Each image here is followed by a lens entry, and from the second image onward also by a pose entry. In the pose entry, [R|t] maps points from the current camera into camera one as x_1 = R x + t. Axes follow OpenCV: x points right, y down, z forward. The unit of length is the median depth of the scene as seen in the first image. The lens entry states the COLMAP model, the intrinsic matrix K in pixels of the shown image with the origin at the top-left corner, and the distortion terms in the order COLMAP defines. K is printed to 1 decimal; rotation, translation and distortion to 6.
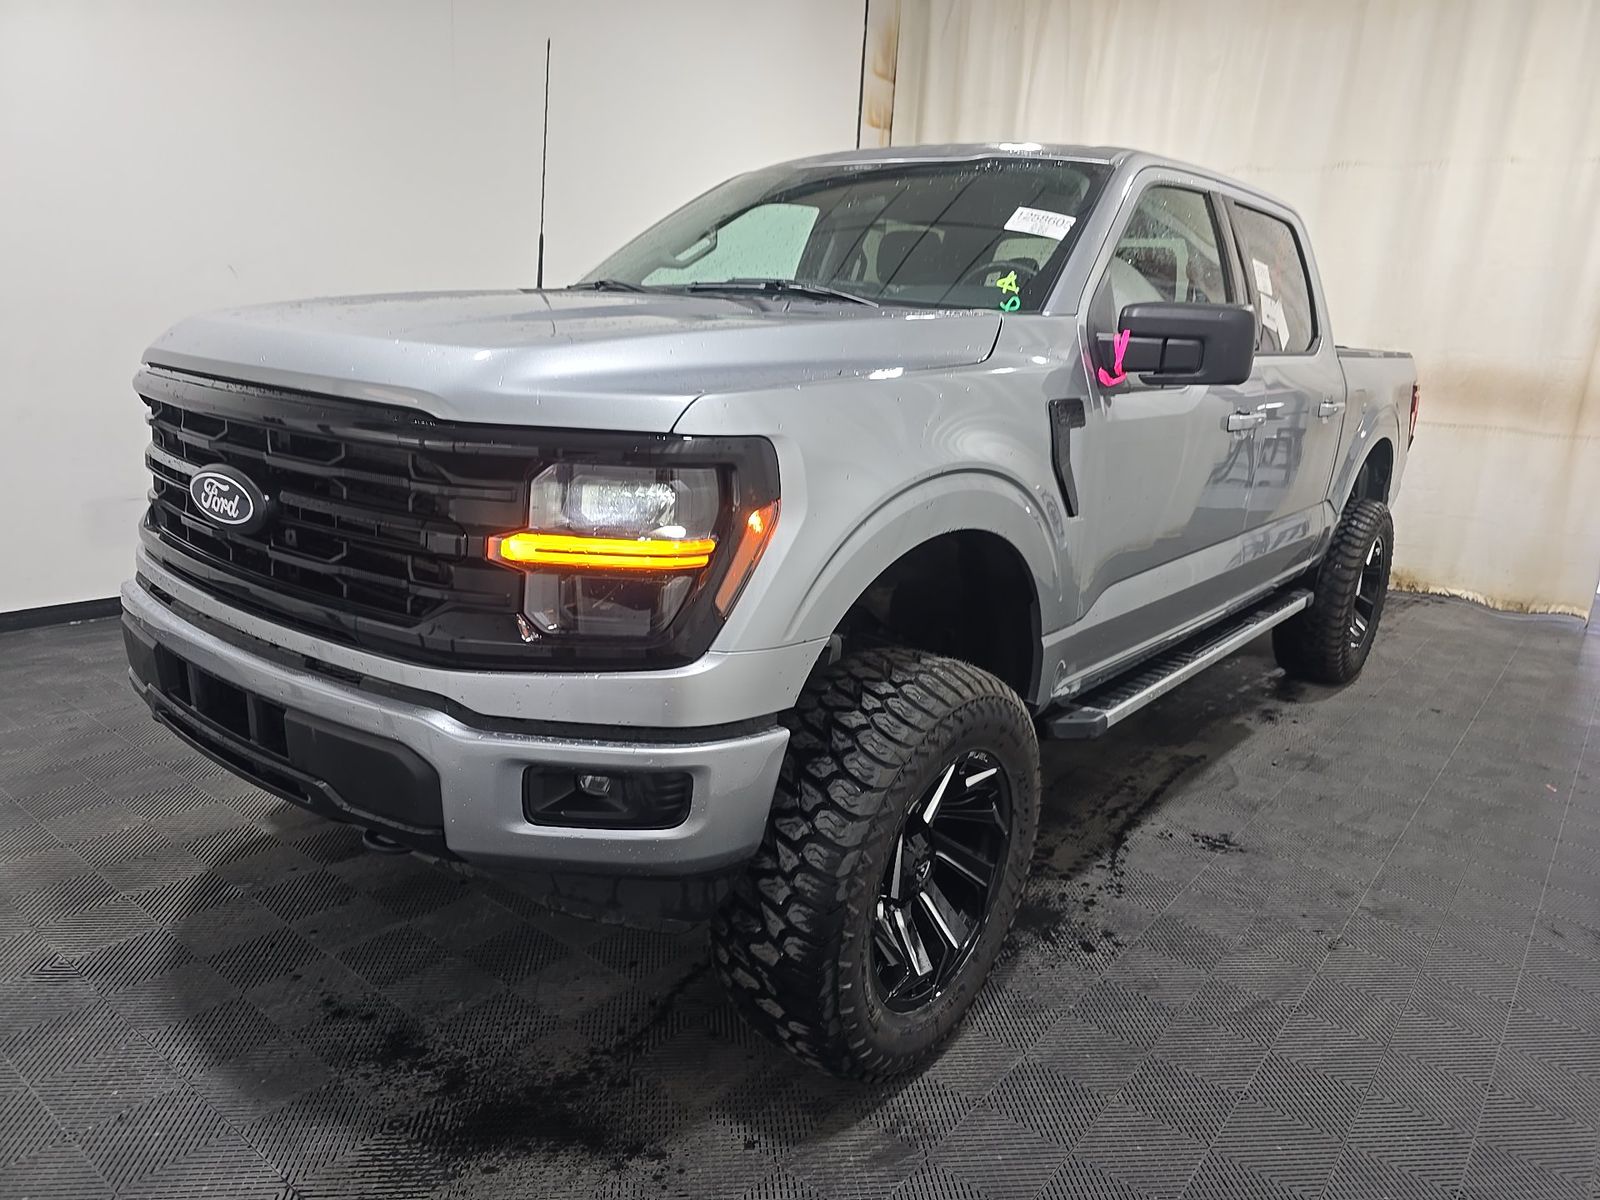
lens RADIAL K [[1080.8, 0, 817.9], [0, 1080.8, 604.4], [0, 0, 1]] dist [0.054347, -0.042718]
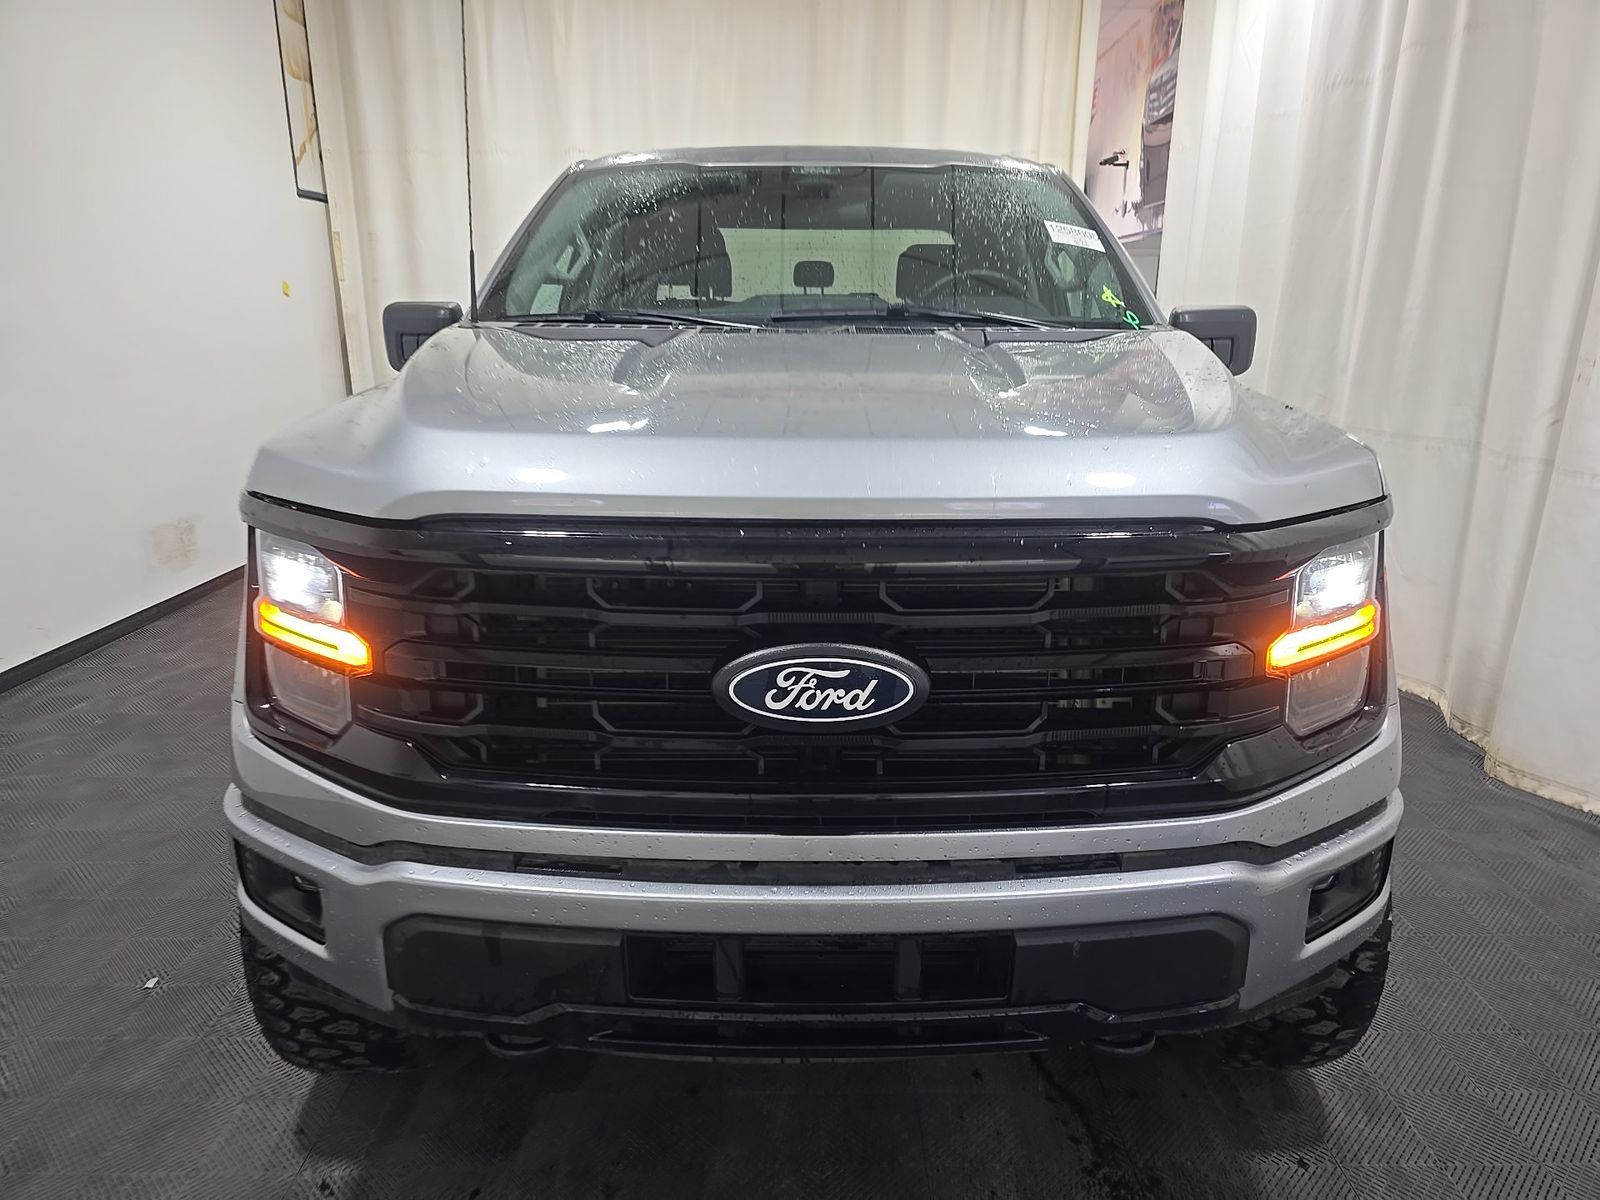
lens RADIAL K [[1080.8, 0, 817.9], [0, 1080.8, 604.4], [0, 0, 1]] dist [0.054347, -0.042718]
pose [[0.779661, -0.219715, 0.586391, -0.939420], [0.198188, 0.974867, 0.101765, -0.221180], [-0.594013, 0.036874, 0.803610, 0.437141]]
